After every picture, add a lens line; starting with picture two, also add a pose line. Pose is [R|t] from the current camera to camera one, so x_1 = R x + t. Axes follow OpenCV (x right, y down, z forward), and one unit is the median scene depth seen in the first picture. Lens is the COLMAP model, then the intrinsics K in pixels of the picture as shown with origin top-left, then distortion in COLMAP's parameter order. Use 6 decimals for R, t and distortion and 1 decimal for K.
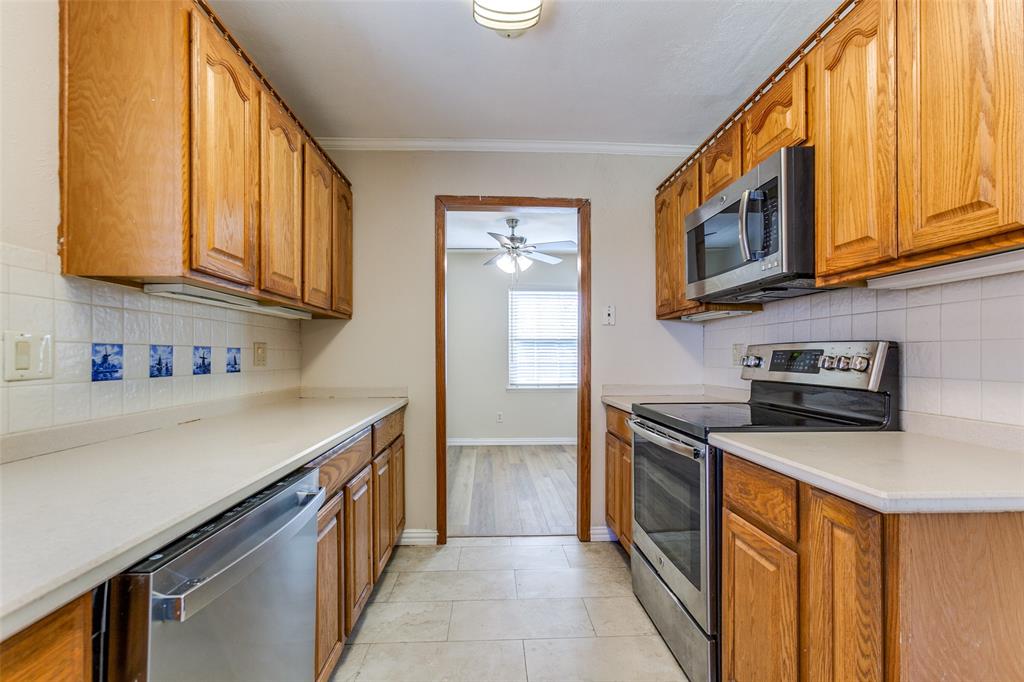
lens RADIAL K [[454.2, 0, 509.4], [0, 454.2, 356.2], [0, 0, 1]] dist [-0.015259, 0.009700]
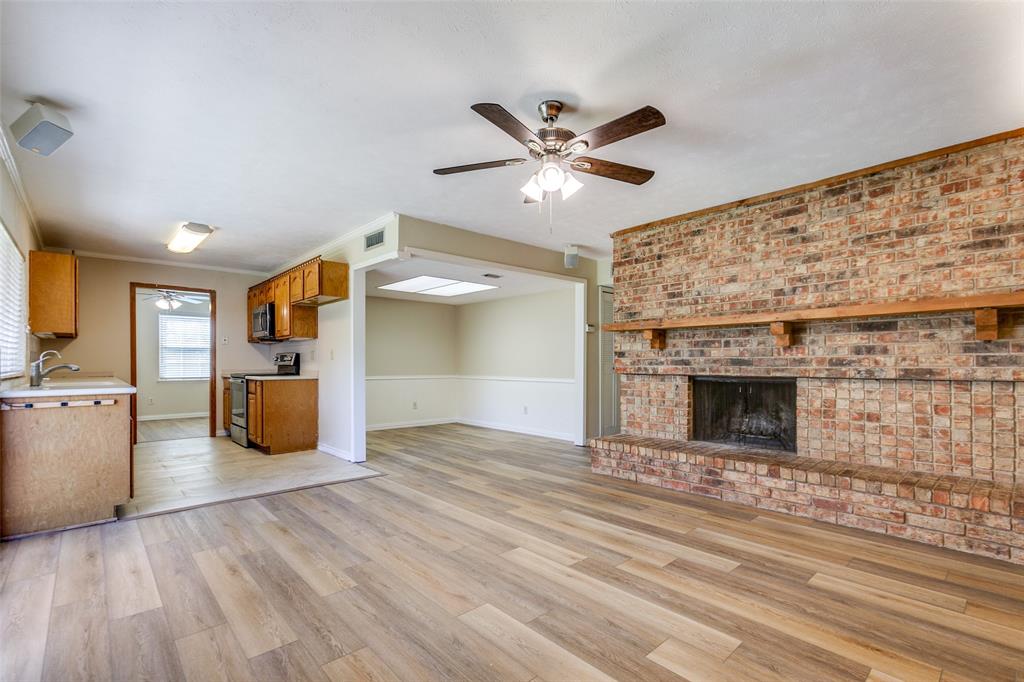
lens RADIAL K [[463.2, 0, 511.7], [0, 463.2, 362.0], [0, 0, 1]] dist [-0.007025, 0.005397]
pose [[0.759600, 0.001606, 0.650389, -0.353795], [0.001071, 0.999993, -0.003721, 0.055350], [-0.650390, 0.003523, 0.759592, -2.977017]]
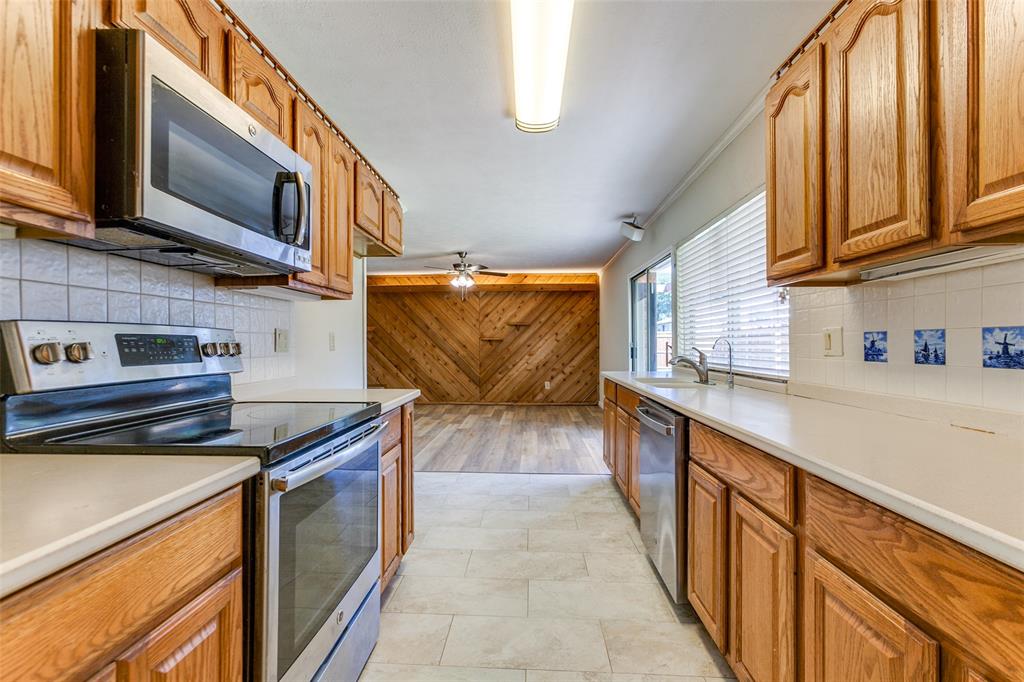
lens RADIAL K [[454.2, 0, 498.9], [0, 454.2, 339.5], [0, 0, 1]] dist [-0.015259, 0.009700]
pose [[-0.994363, 0.002898, 0.105985, -0.007008], [0.002031, 0.999964, -0.008290, 0.001465], [-0.106005, -0.008028, -0.994333, 1.848740]]
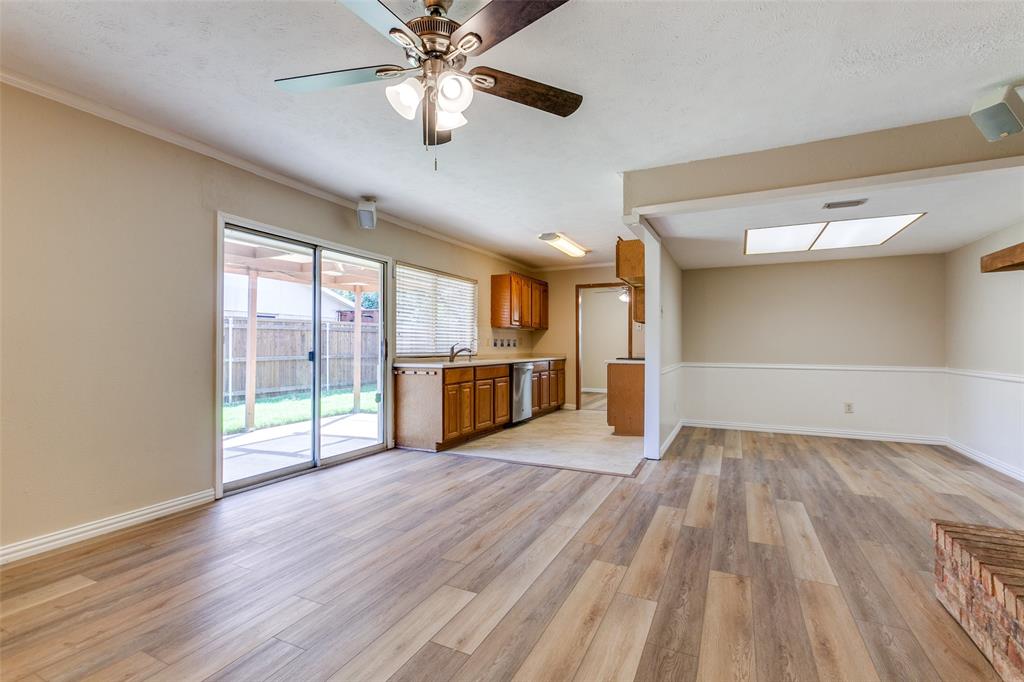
lens RADIAL K [[463.2, 0, 513.0], [0, 463.2, 349.4], [0, 0, 1]] dist [-0.007025, 0.005397]
pose [[0.884954, 0.004650, -0.465656, 1.355494], [-0.002159, 0.999980, 0.005882, 0.044435], [0.465674, -0.004200, 0.884946, -2.797682]]
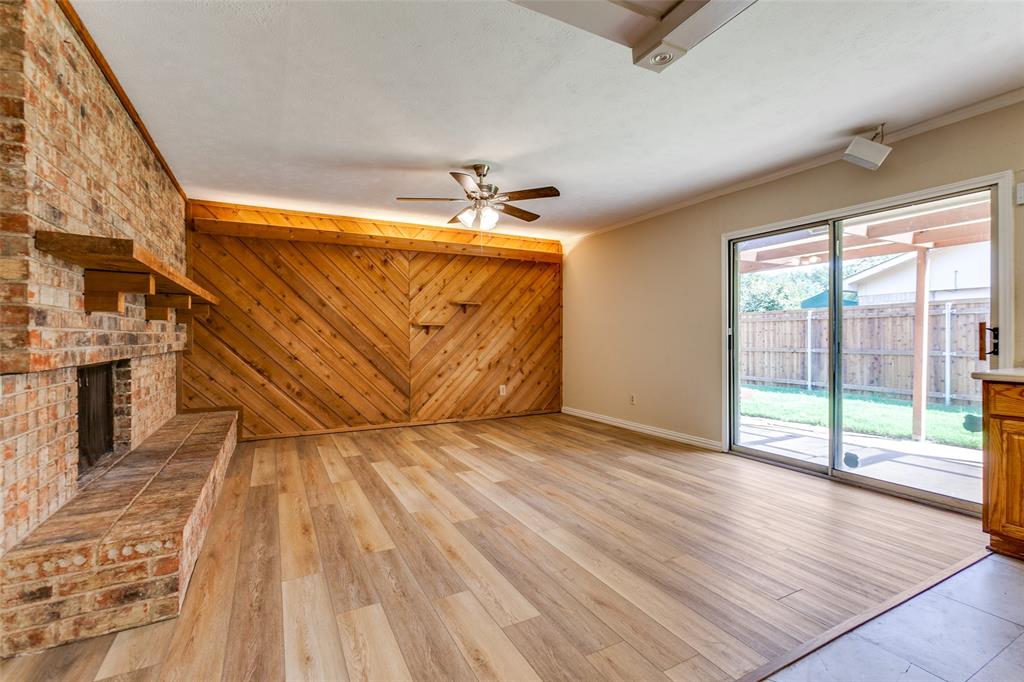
lens RADIAL K [[454.2, 0, 500.4], [0, 454.2, 336.5], [0, 0, 1]] dist [-0.015259, 0.009700]
pose [[-0.906779, 0.002130, -0.421600, 1.536051], [0.002430, 0.999997, -0.000175, 0.043465], [0.421599, -0.001183, -0.906782, 0.067622]]
